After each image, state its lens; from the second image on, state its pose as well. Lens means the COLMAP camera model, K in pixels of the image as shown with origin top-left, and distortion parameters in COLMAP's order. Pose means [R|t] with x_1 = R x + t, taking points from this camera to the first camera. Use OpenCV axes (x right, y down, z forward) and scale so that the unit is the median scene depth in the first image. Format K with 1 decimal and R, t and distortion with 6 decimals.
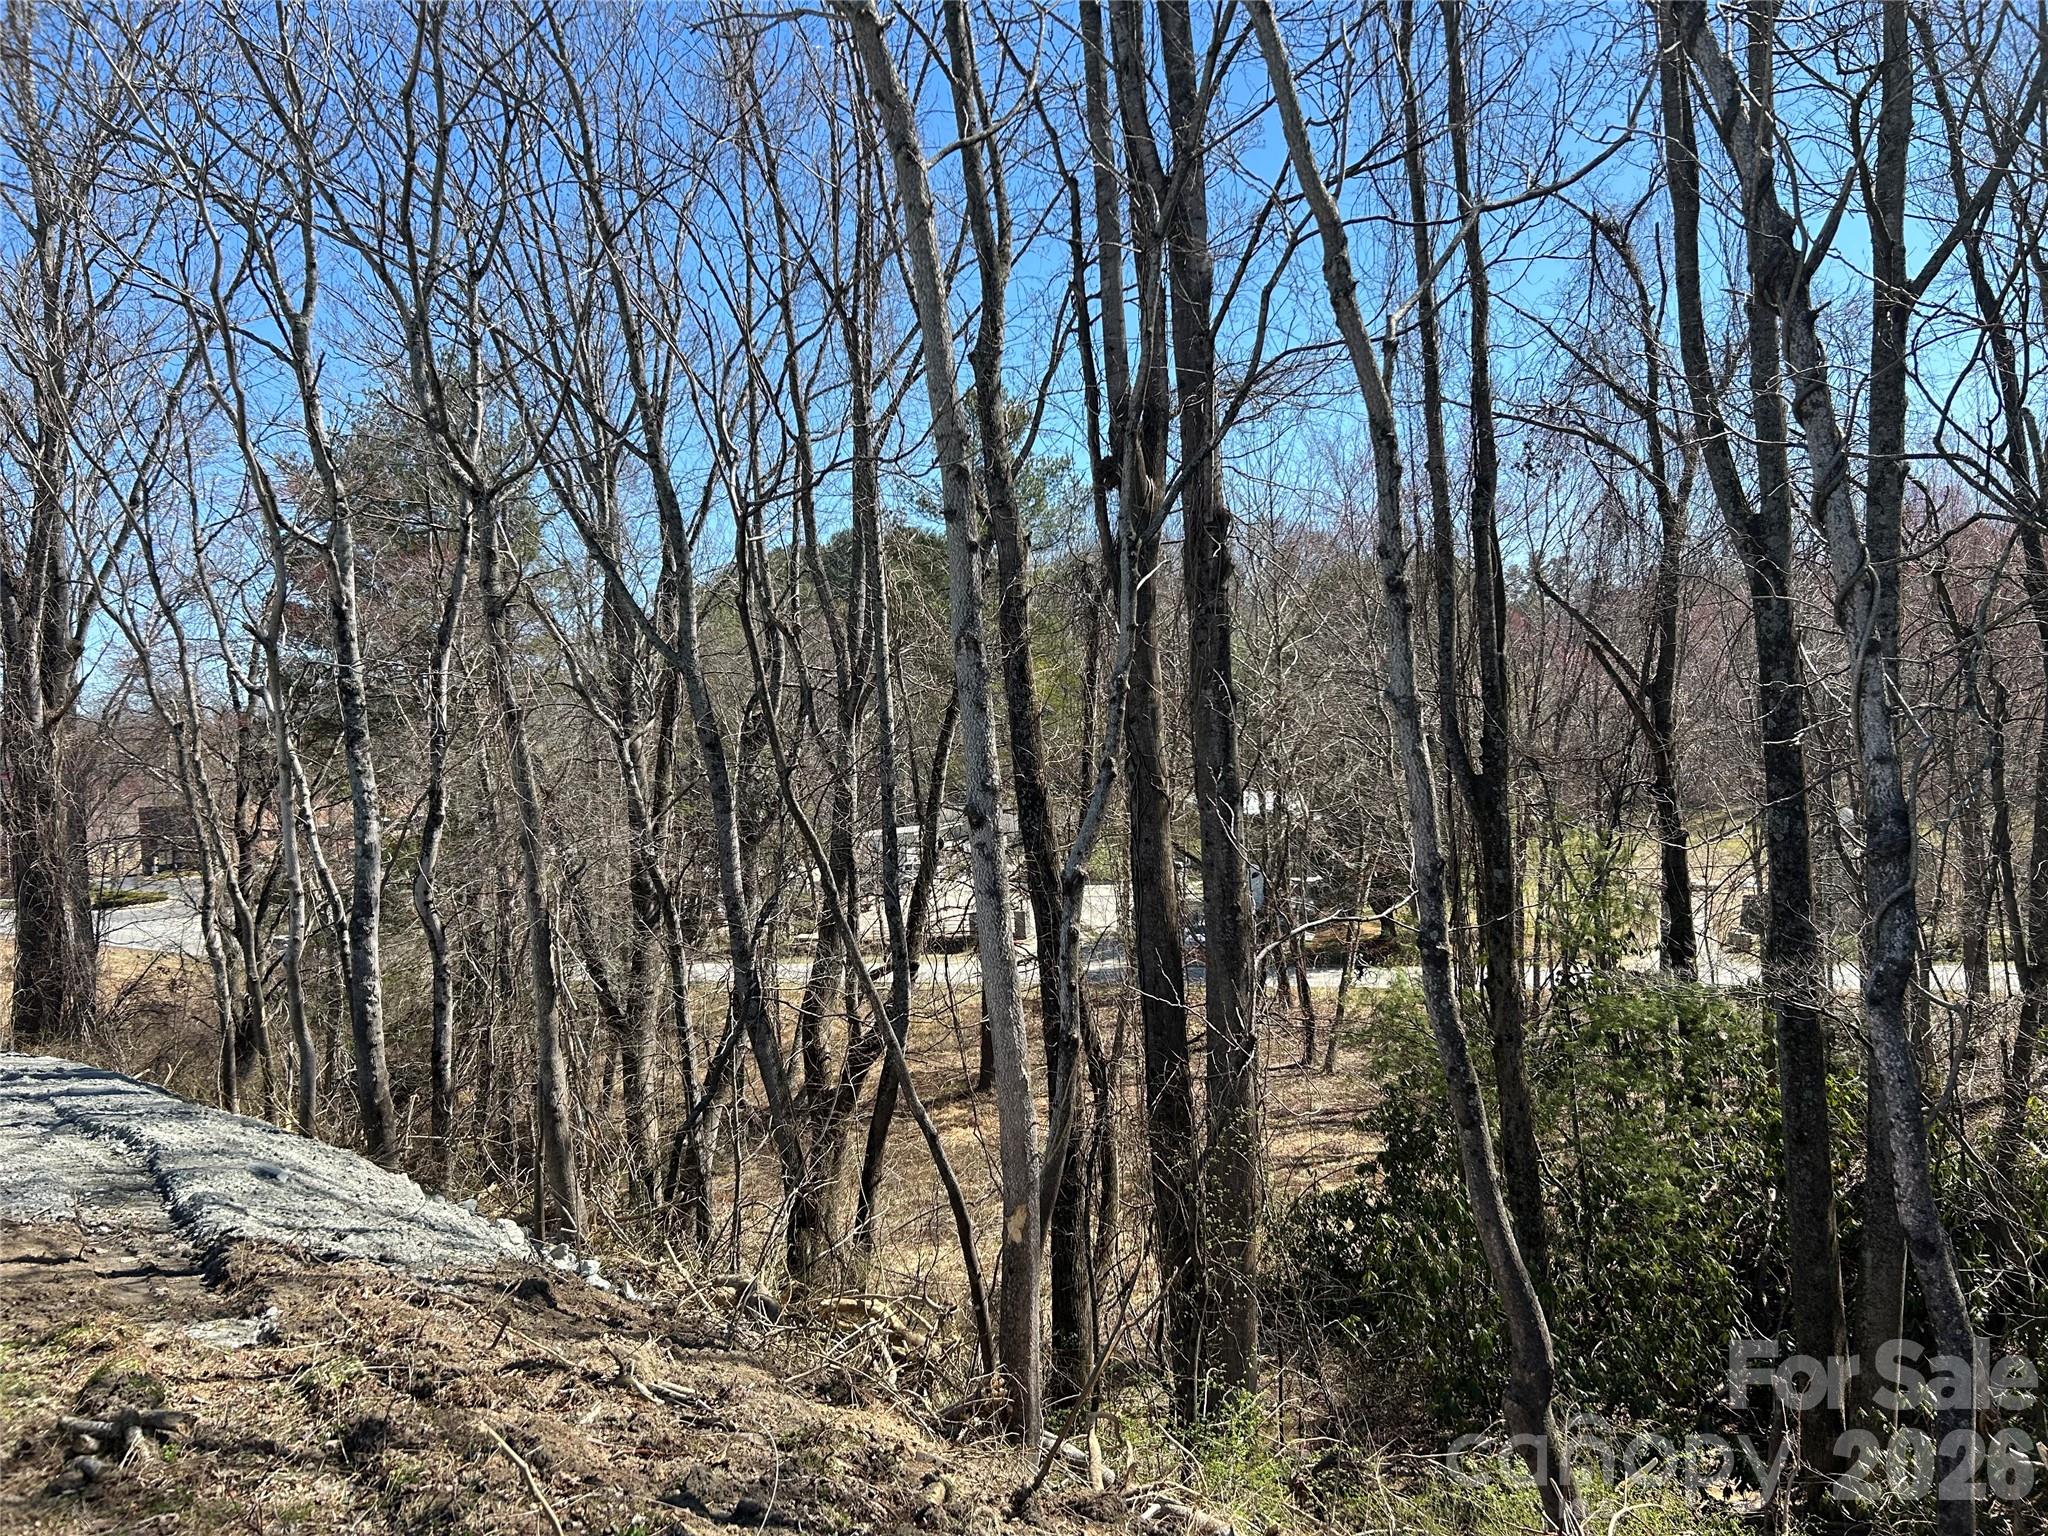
lens RADIAL K [[1533.8, 0, 1035.8], [0, 1533.8, 743.2], [0, 0, 1]] dist [0.008514, 0.001626]
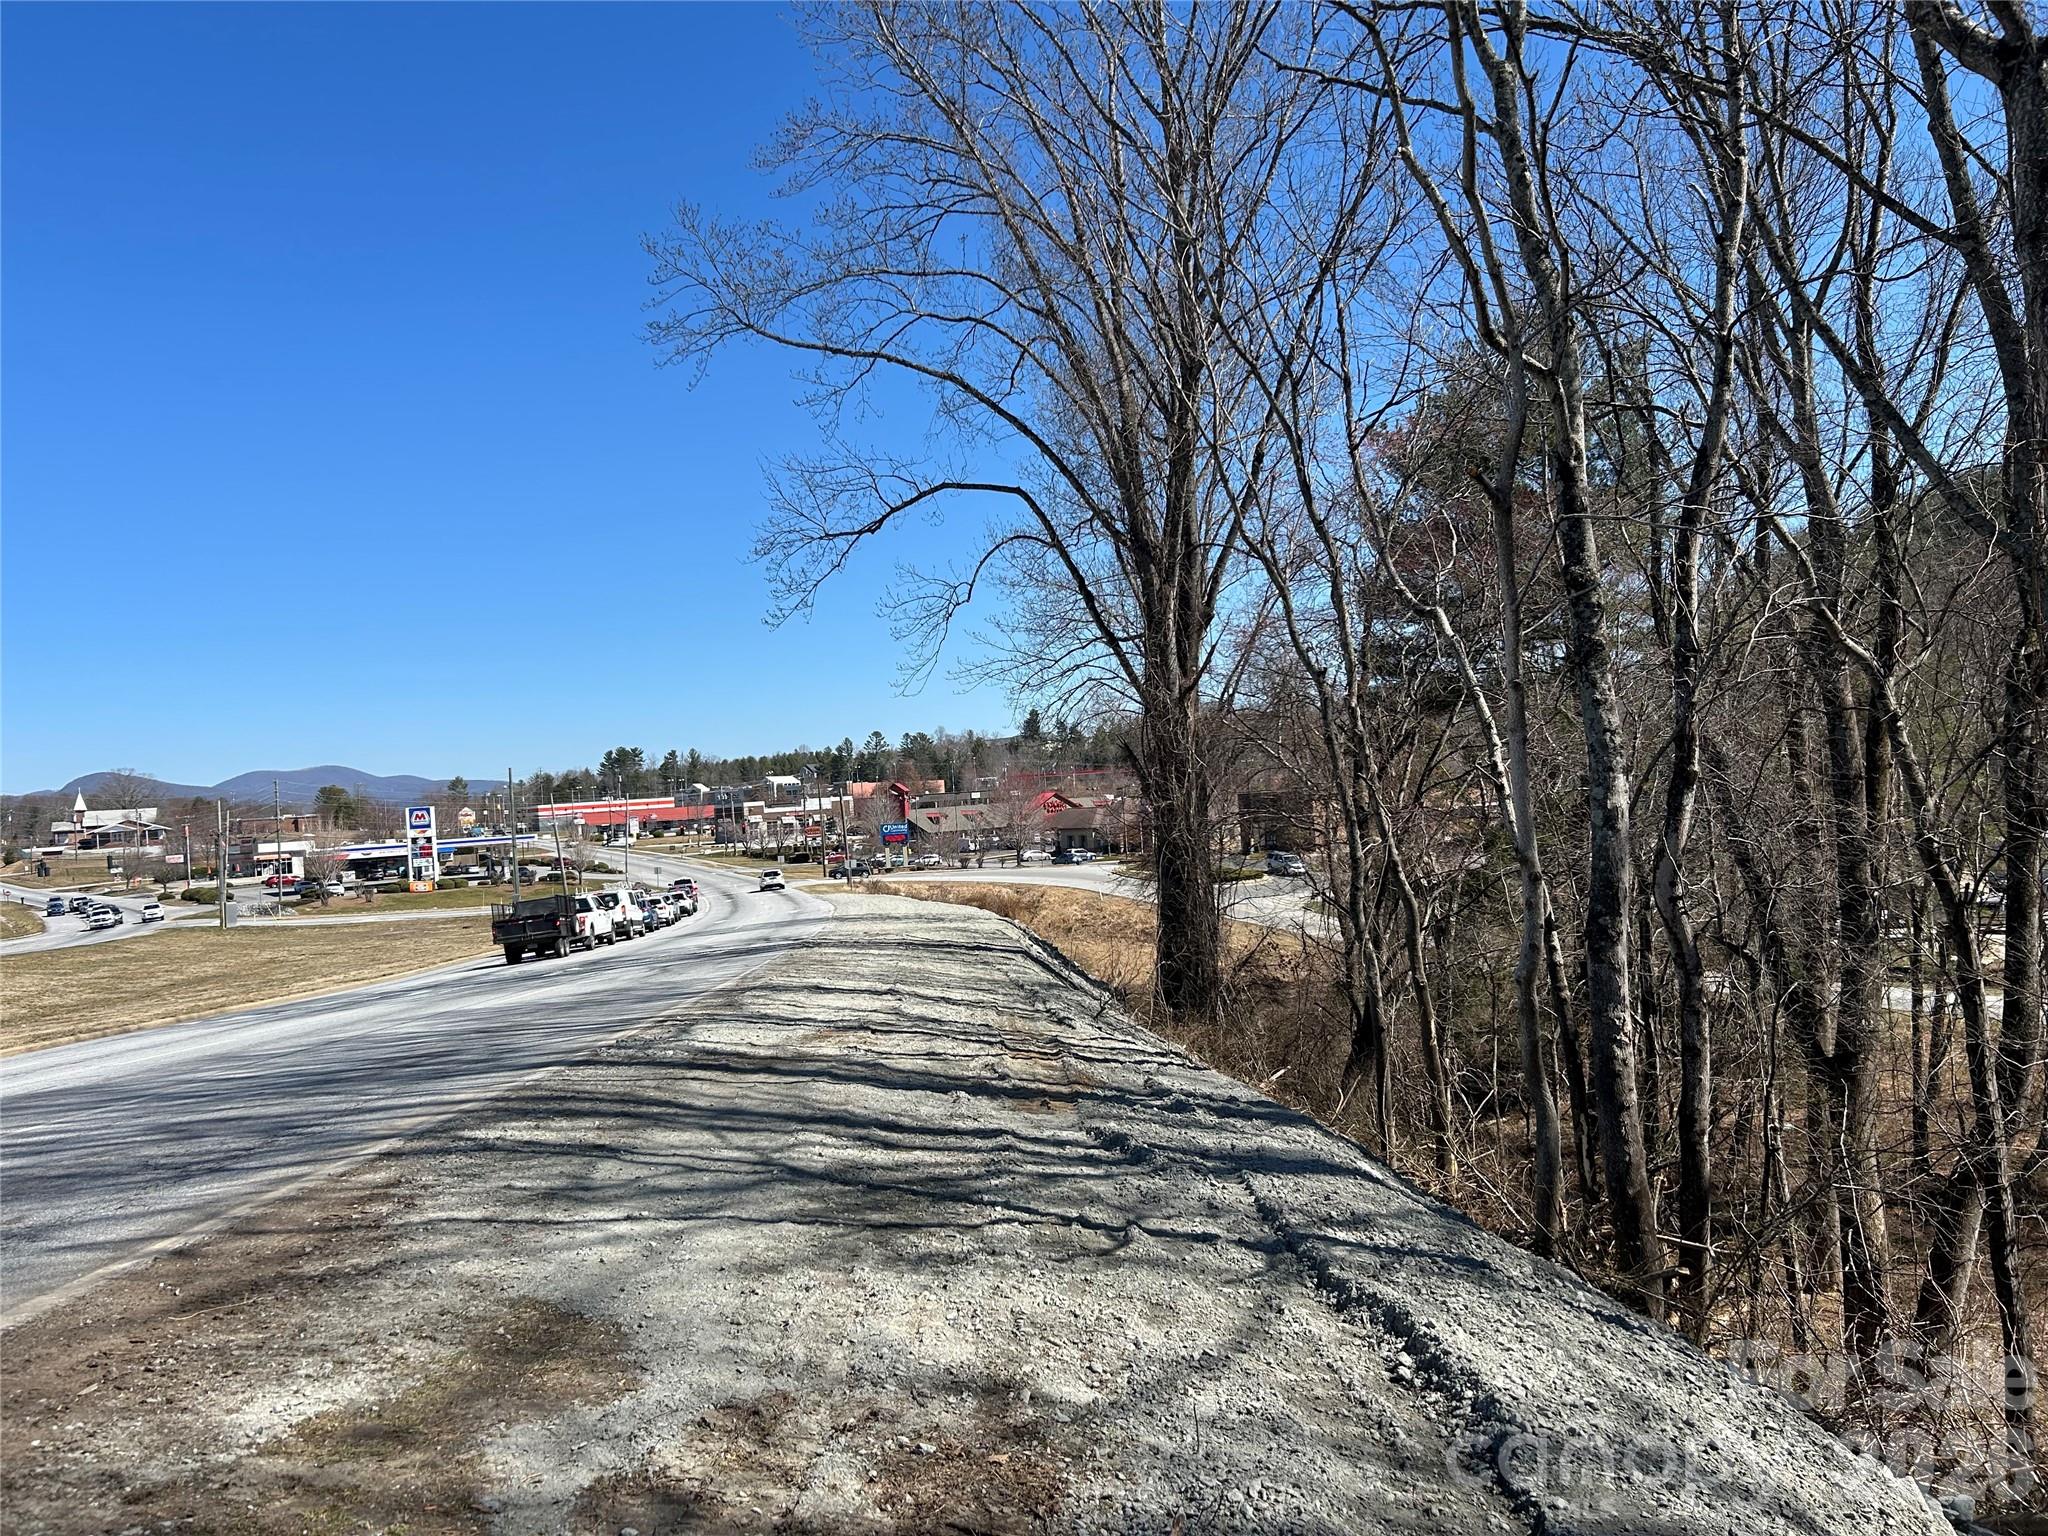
lens RADIAL K [[1539.8, 0, 1019.6], [0, 1539.8, 731.3], [0, 0, 1]] dist [0.062733, -0.091562]
pose [[0.786184, -0.012461, -0.617867, -0.192376], [0.010764, 0.999921, -0.006470, 0.029576], [0.617899, -0.001565, 0.786256, 0.267469]]
